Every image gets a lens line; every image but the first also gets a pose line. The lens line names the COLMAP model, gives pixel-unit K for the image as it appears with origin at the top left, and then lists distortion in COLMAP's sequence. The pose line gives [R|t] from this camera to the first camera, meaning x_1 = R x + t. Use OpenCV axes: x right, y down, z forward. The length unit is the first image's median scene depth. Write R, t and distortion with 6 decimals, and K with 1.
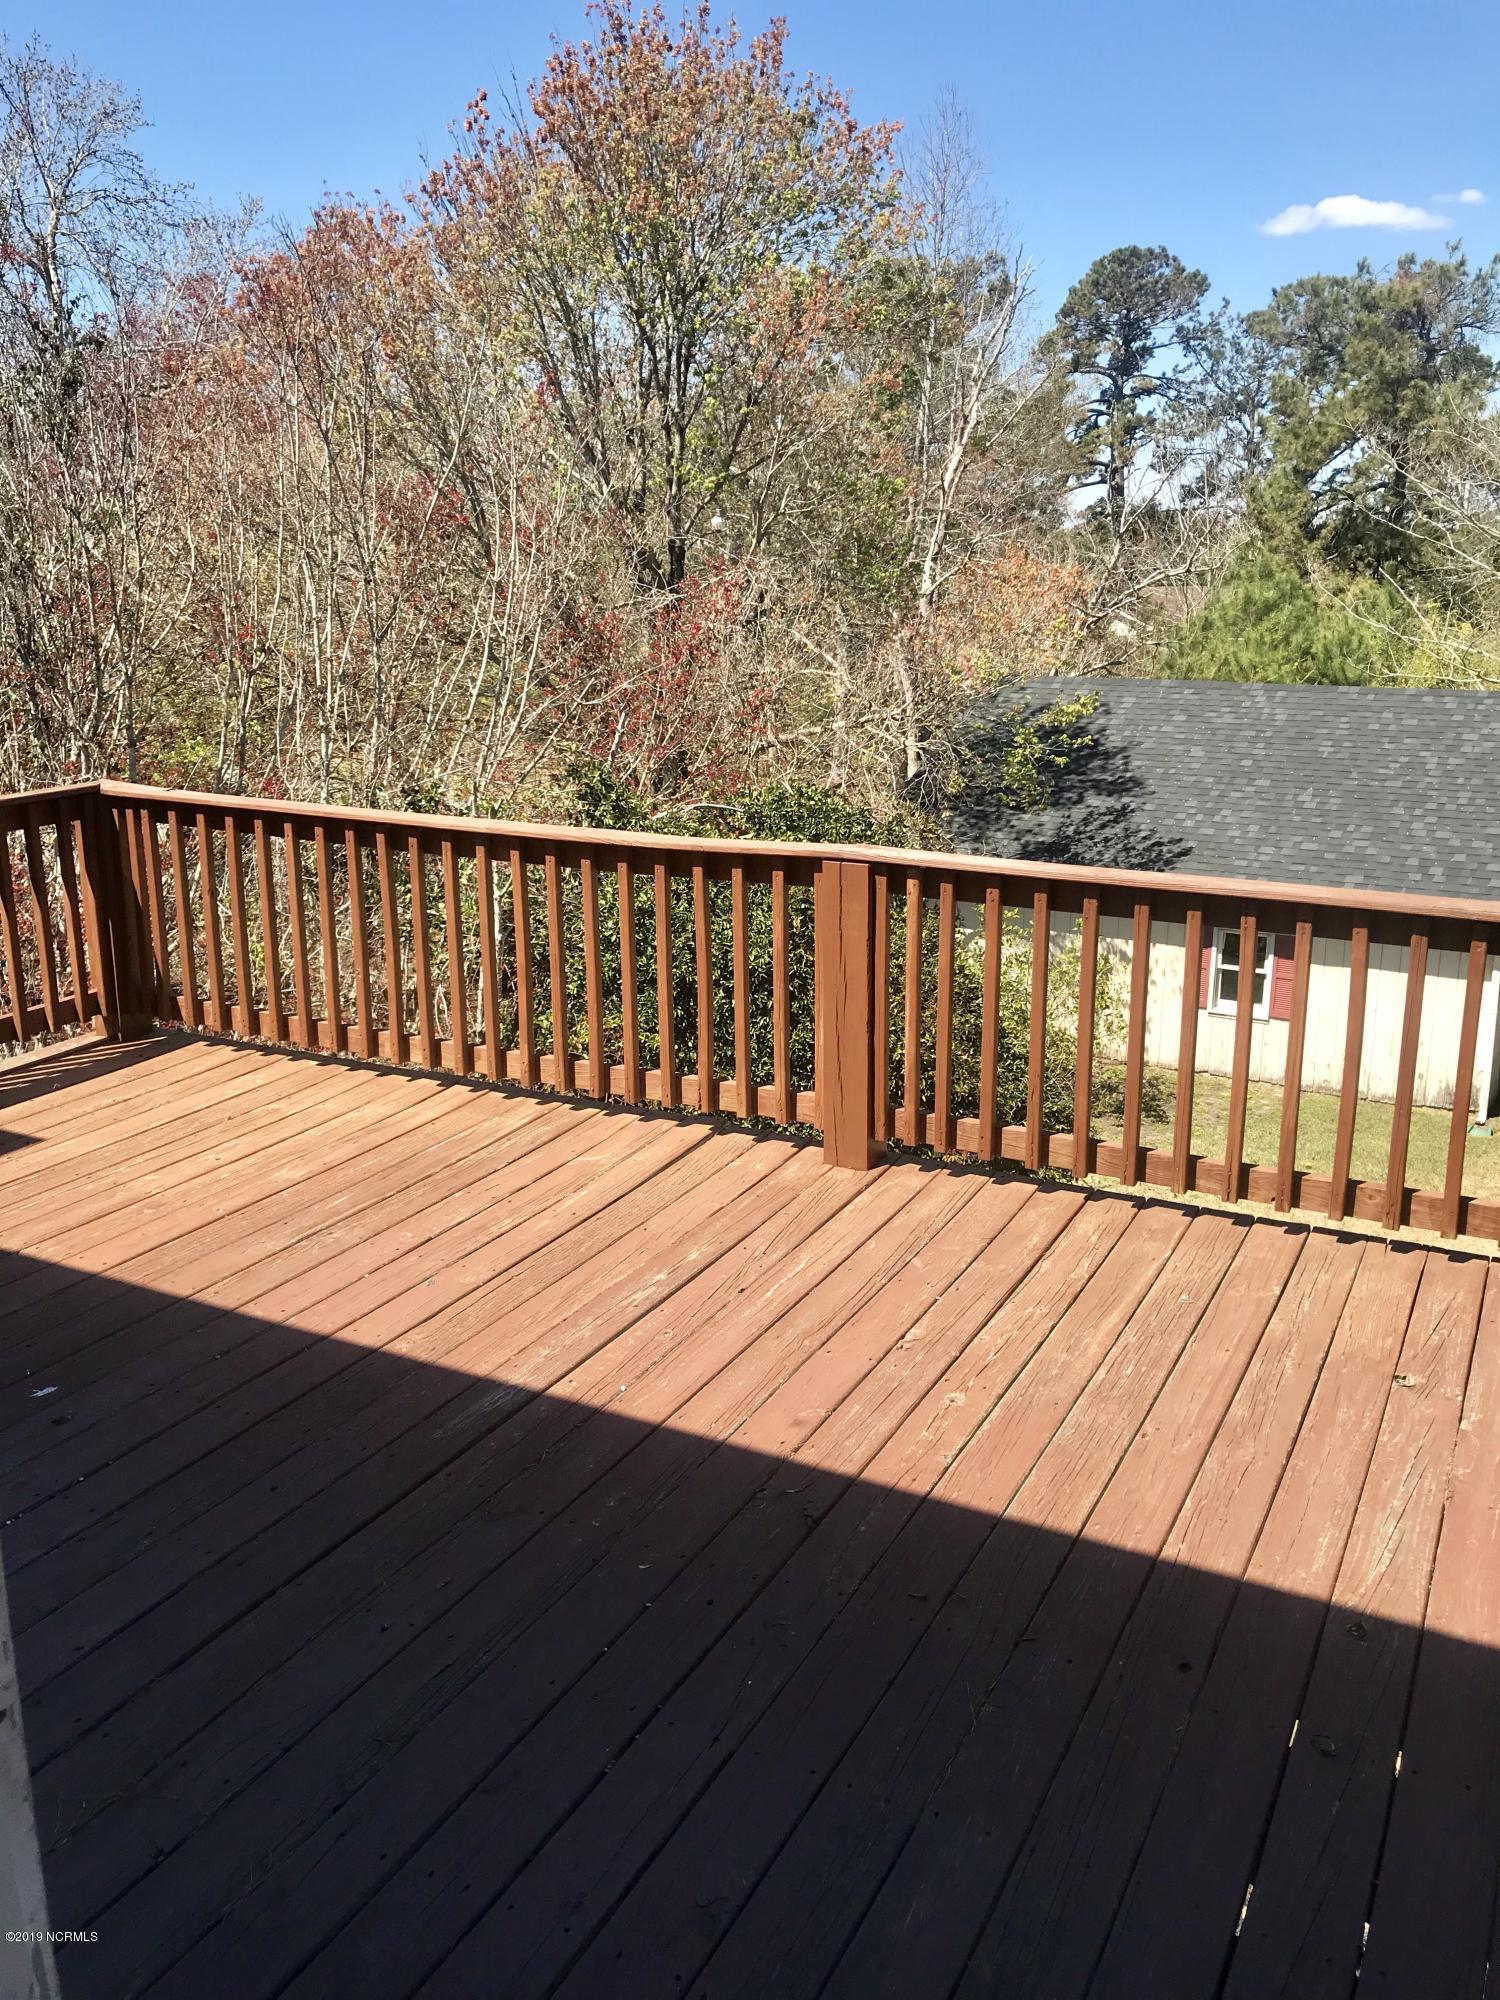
lens RADIAL K [[1658.9, 0, 736.6], [0, 1658.9, 998.6], [0, 0, 1]] dist [0.025524, 0.005329]
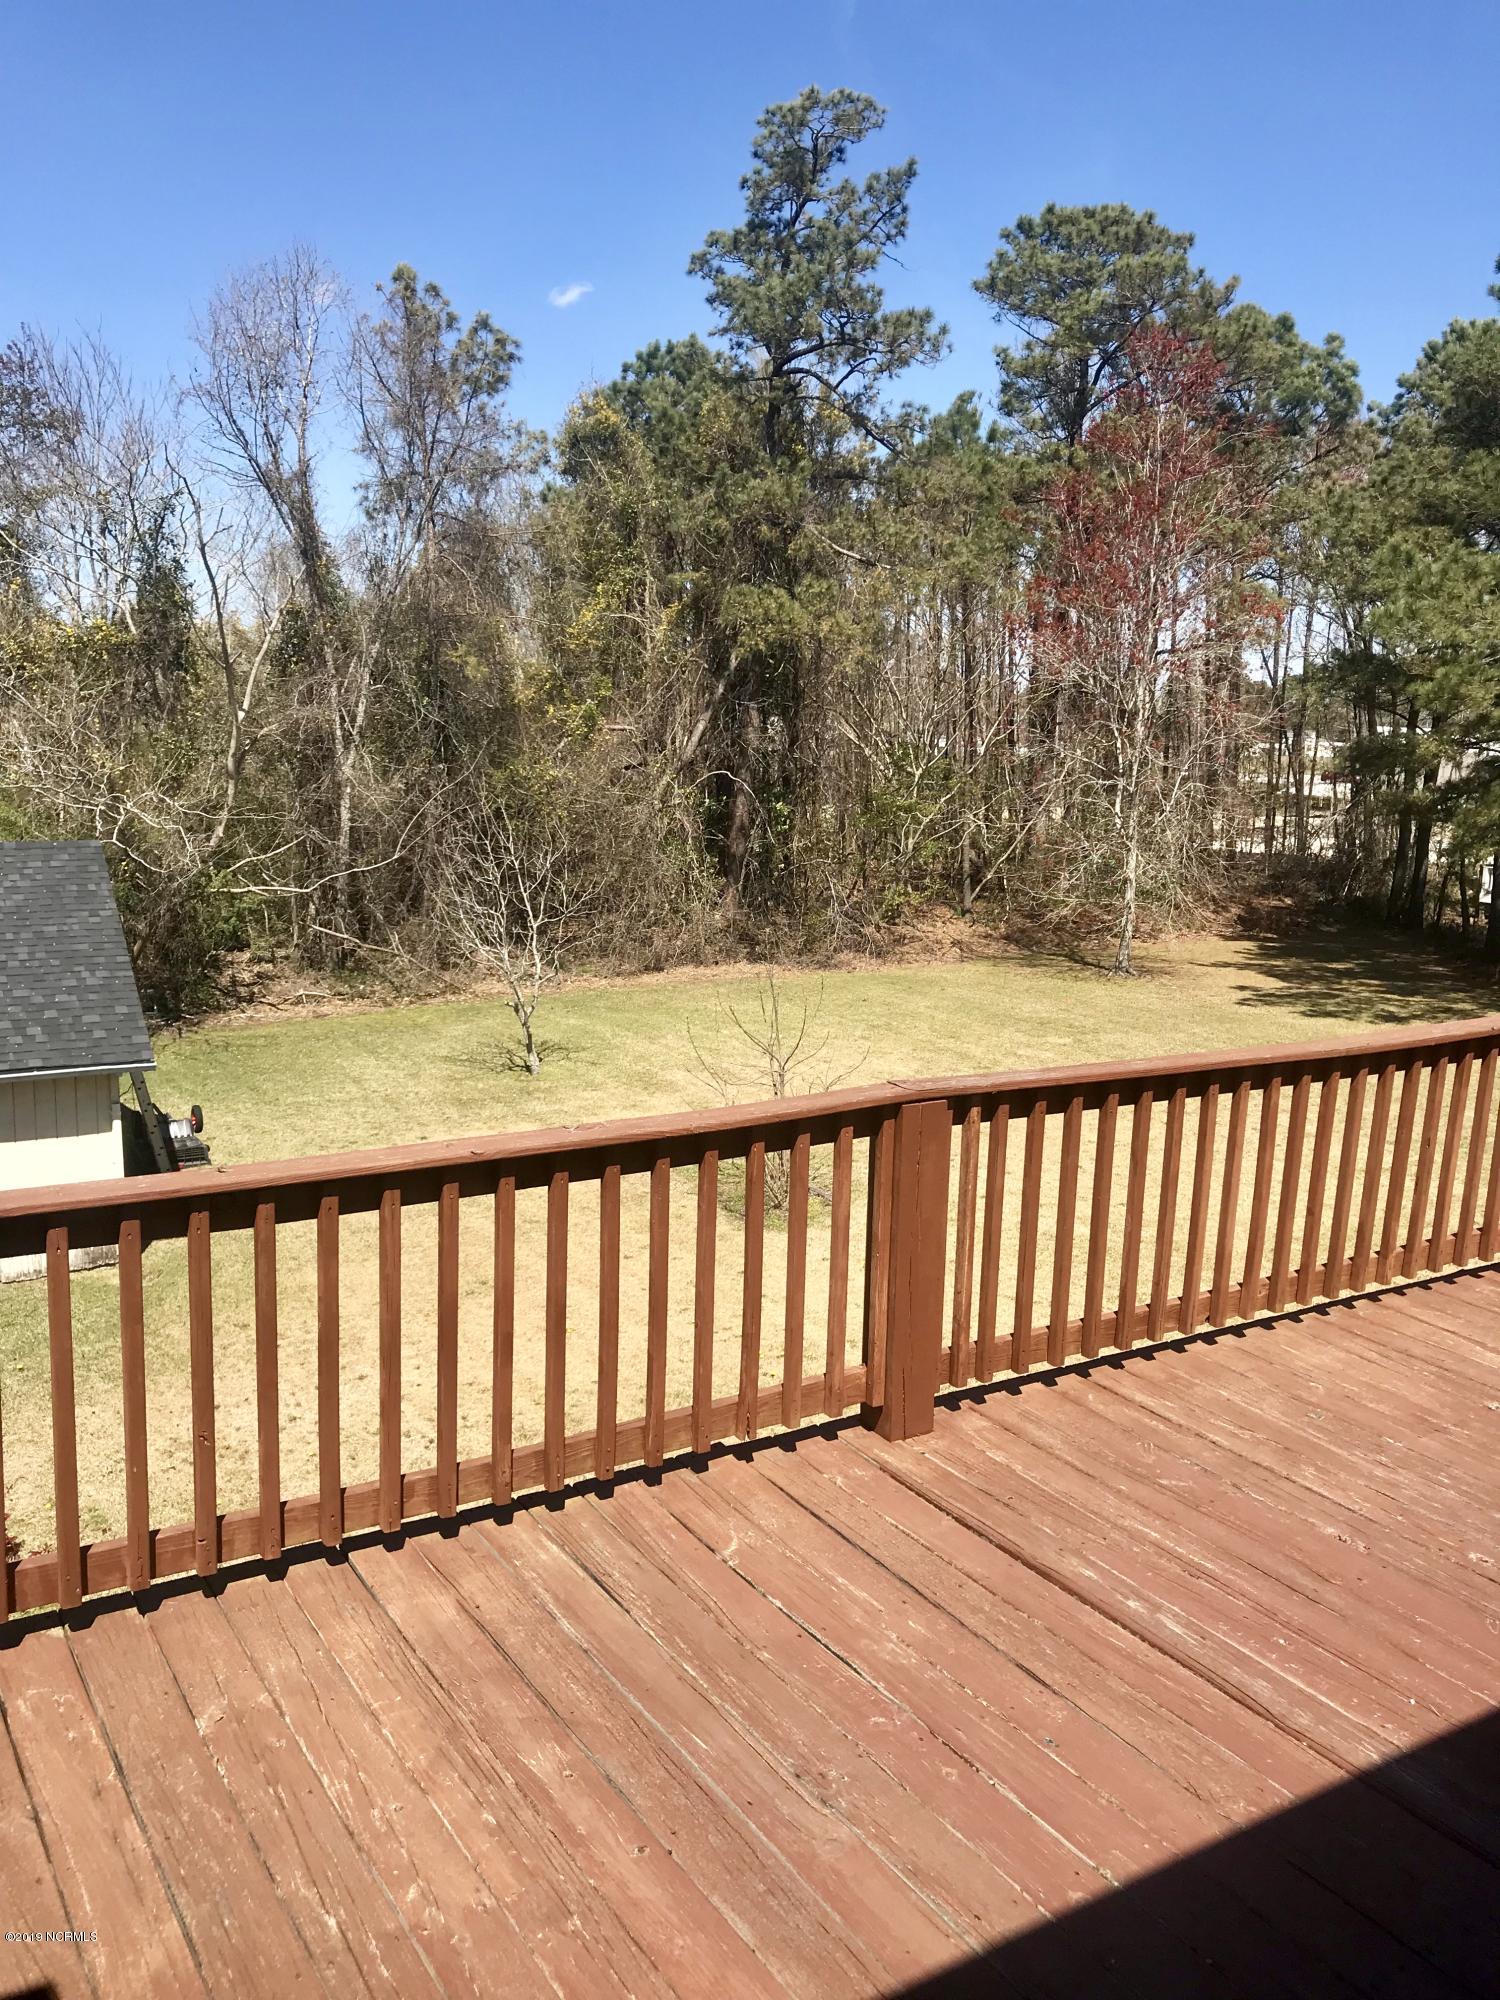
lens RADIAL K [[1658.9, 0, 743.9], [0, 1658.9, 979.4], [0, 0, 1]] dist [0.025524, 0.005329]
pose [[0.500913, -0.120512, 0.857067, -0.163779], [0.192624, 0.980945, 0.025352, -0.041706], [-0.843791, 0.152393, 0.514581, 0.122897]]
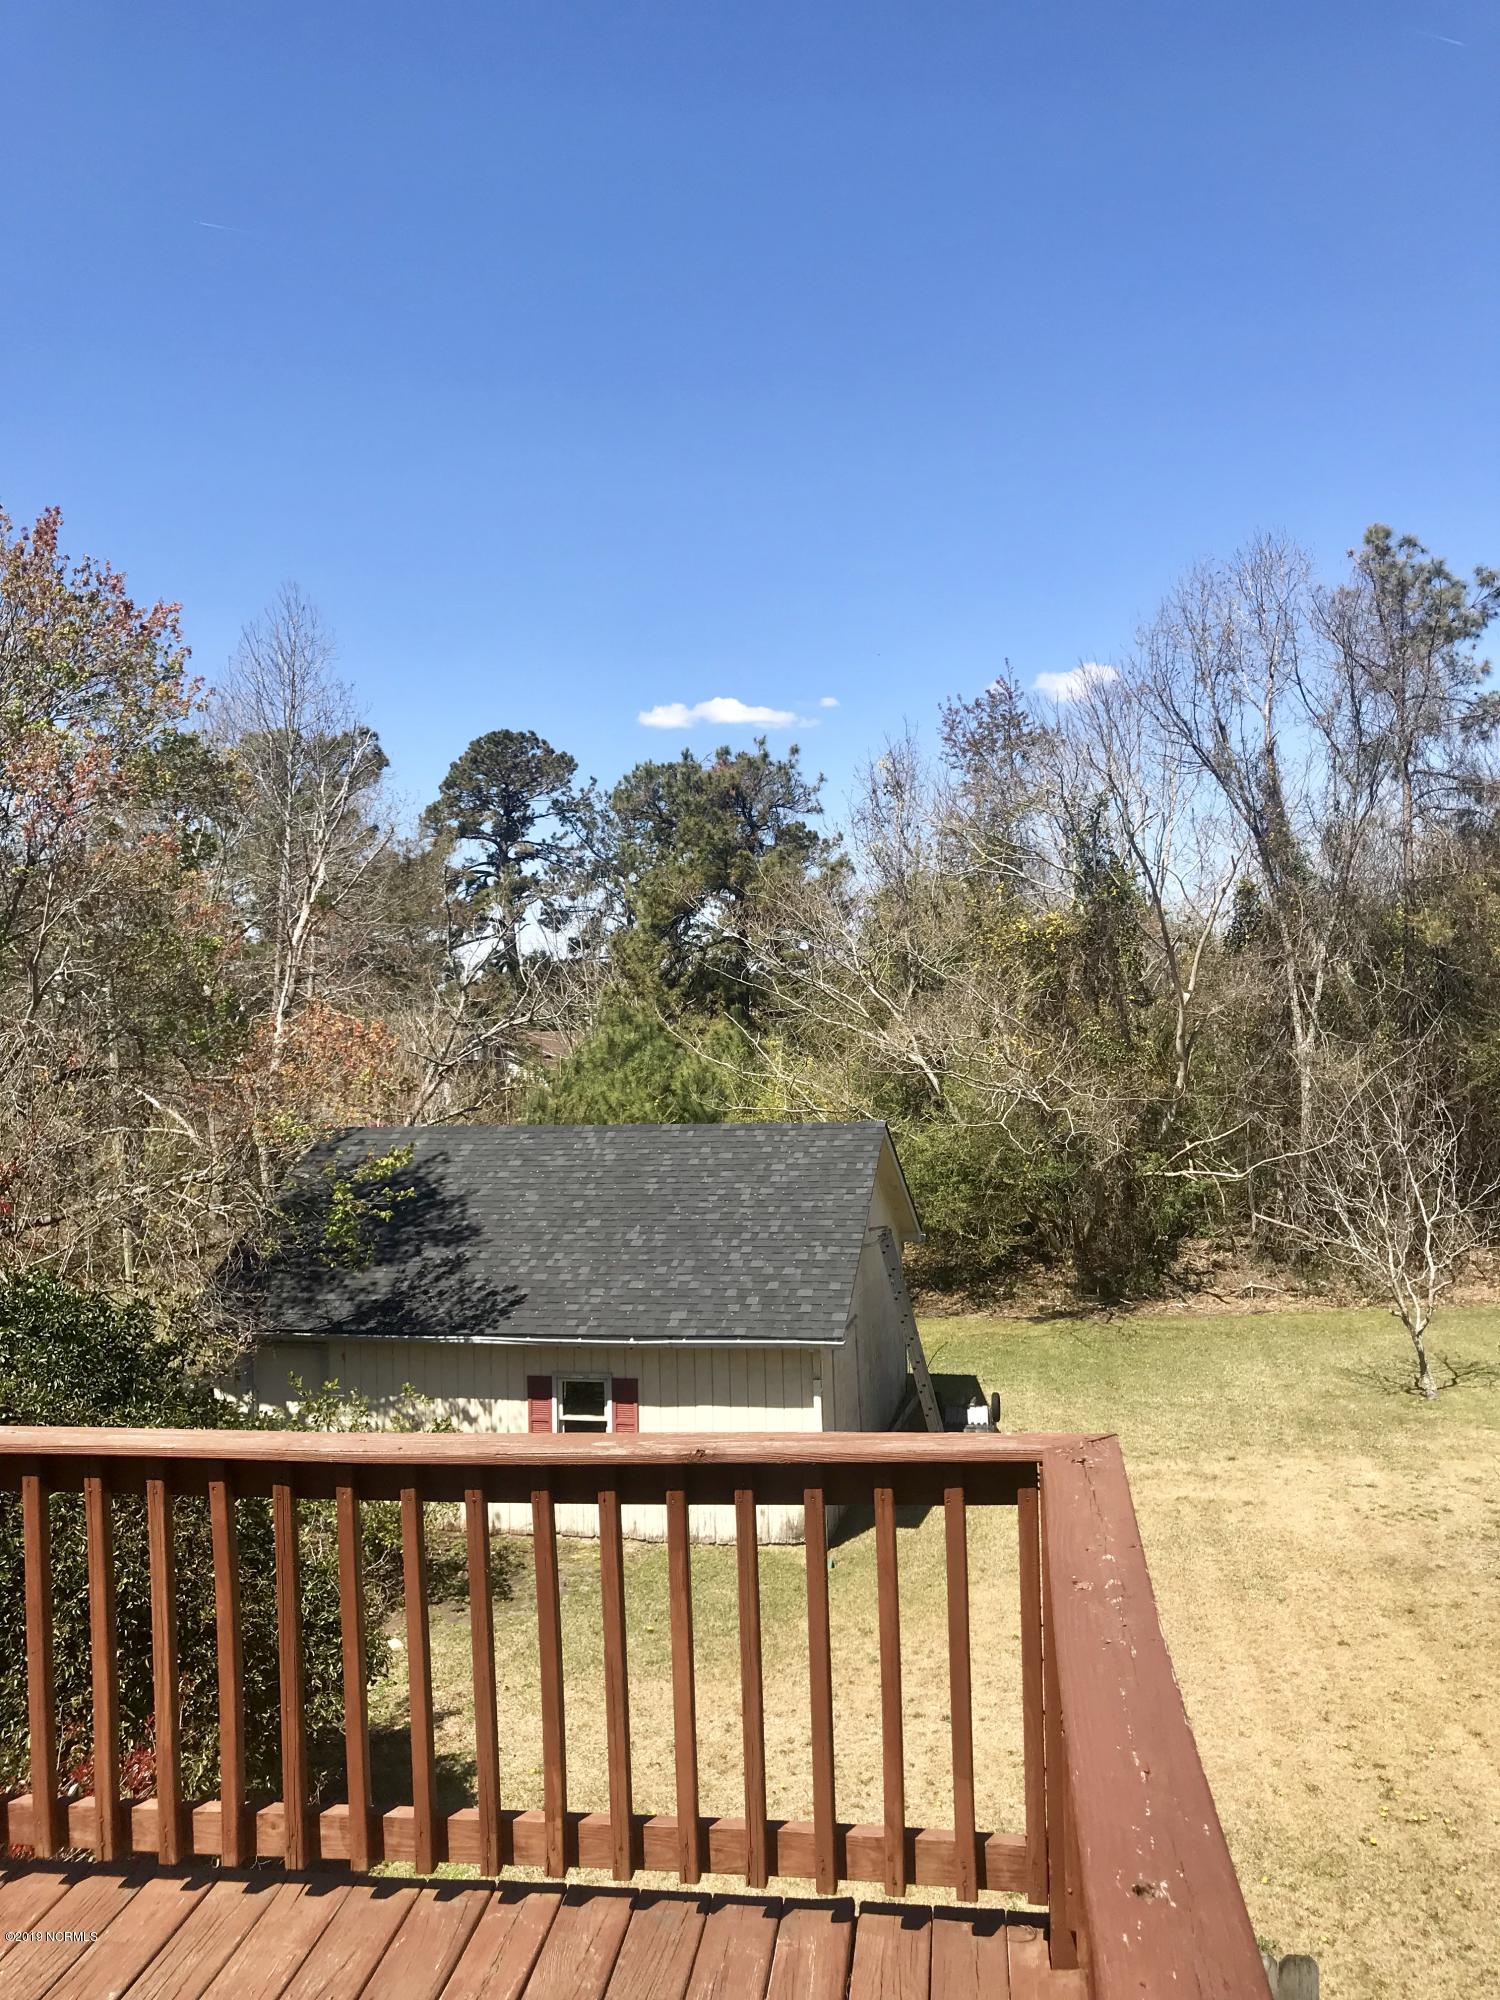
lens RADIAL K [[1658.9, 0, 759.1], [0, 1658.9, 993.3], [0, 0, 1]] dist [0.025524, 0.005329]
pose [[0.939039, -0.019835, 0.343239, 0.063185], [0.109313, 0.963755, -0.243368, -0.007979], [-0.325971, 0.266052, 0.907171, 0.020076]]
